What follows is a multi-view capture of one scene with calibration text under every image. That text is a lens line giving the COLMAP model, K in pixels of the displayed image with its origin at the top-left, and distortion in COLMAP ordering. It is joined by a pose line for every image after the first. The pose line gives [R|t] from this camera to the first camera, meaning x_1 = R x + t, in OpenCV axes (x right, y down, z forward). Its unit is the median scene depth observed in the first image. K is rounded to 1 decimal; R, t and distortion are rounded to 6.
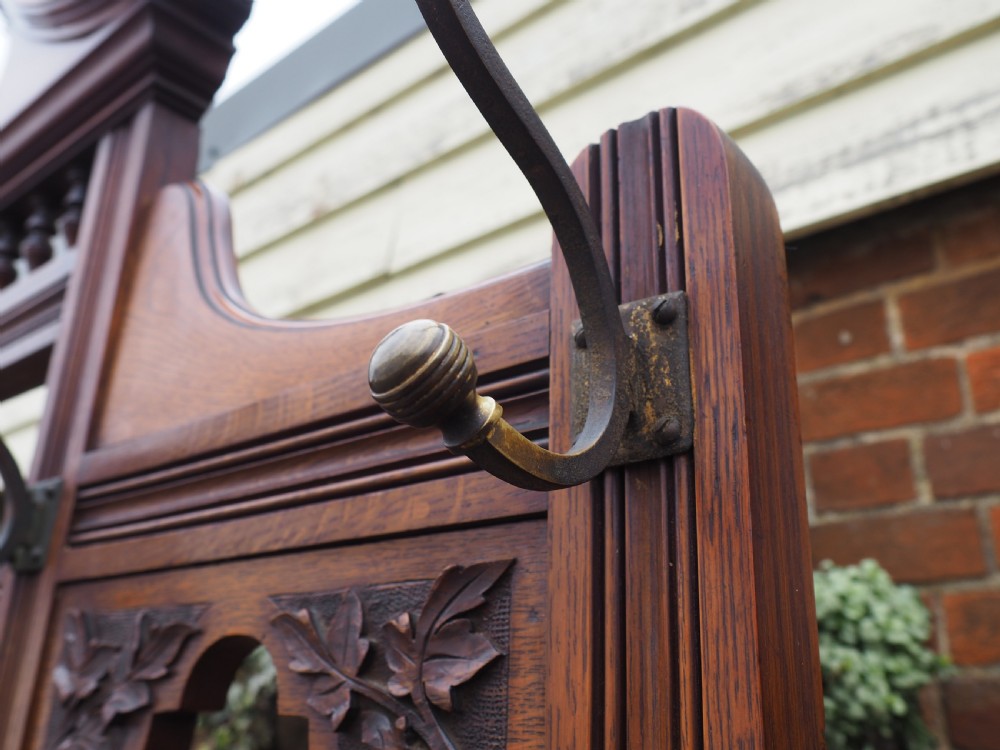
lens RADIAL K [[928.9, 0, 500.0], [0, 928.9, 375.0], [0, 0, 1]] dist [-0.005508, 0.032497]
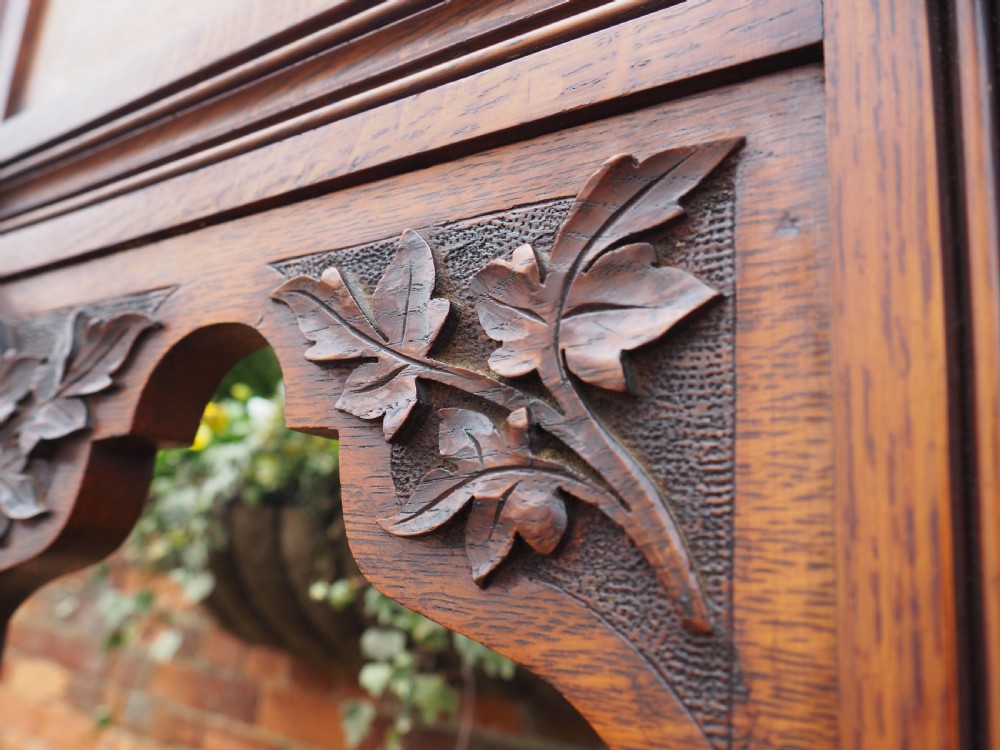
lens RADIAL K [[855.4, 0, 500.0], [0, 855.4, 375.0], [0, 0, 1]] dist [-0.031697, 0.012174]
pose [[0.995582, 0.051243, 0.078679, -0.163893], [-0.062557, 0.986881, 0.148835, 0.272766], [-0.070020, -0.153099, 0.985727, 0.483101]]
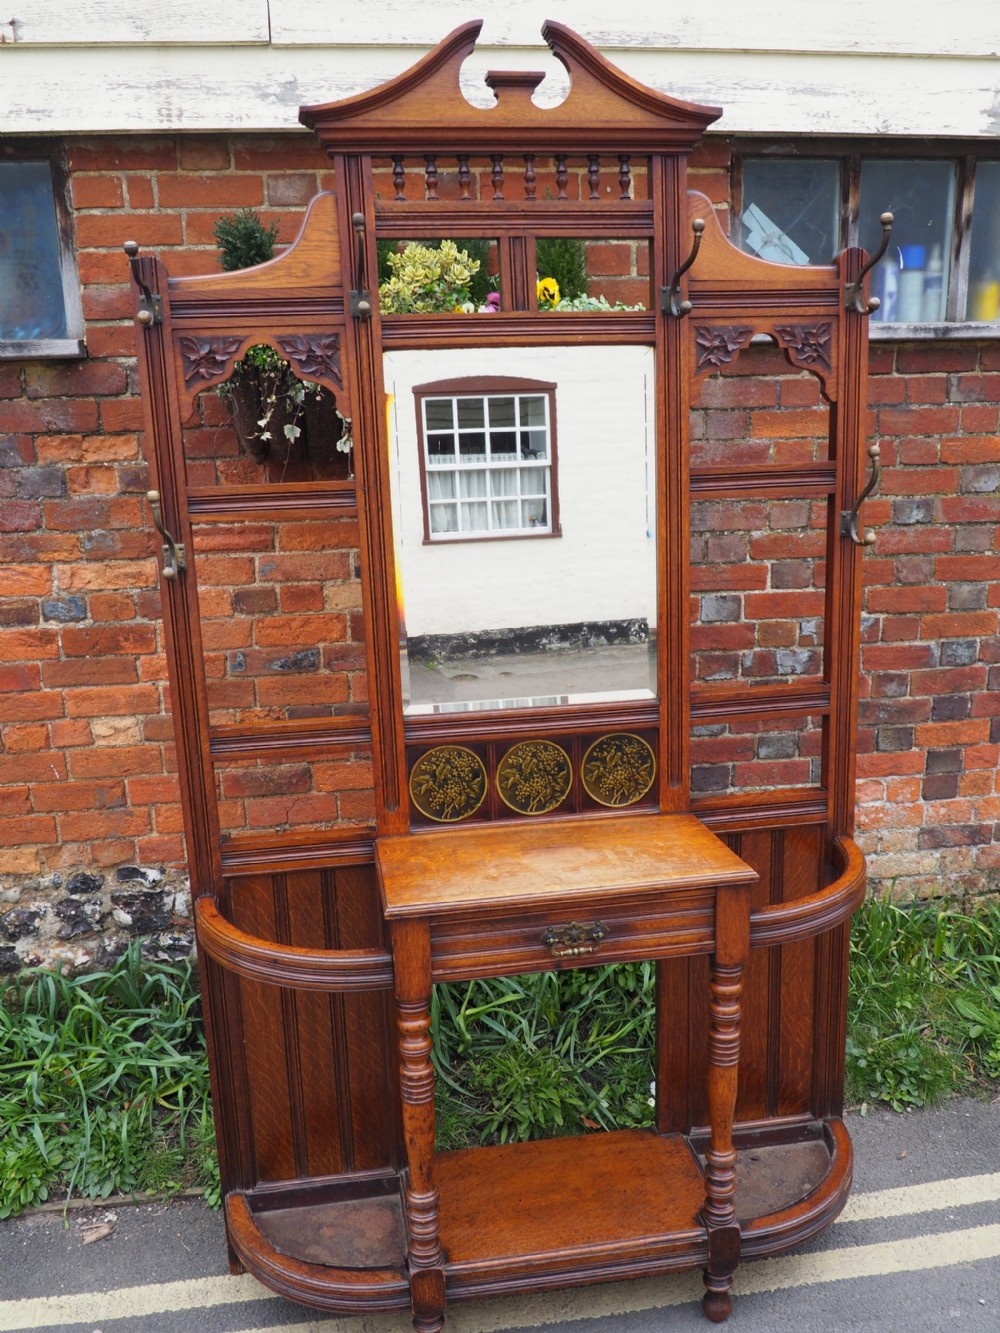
lens RADIAL K [[1140.3, 0, 500.0], [0, 1140.3, 666.5], [0, 0, 1]] dist [-0.031697, 0.012174]
pose [[0.625214, -0.213731, 0.750617, -7.901847], [-0.218216, 0.875539, 0.431060, -0.605180], [-0.749326, -0.433302, 0.500760, -2.275886]]
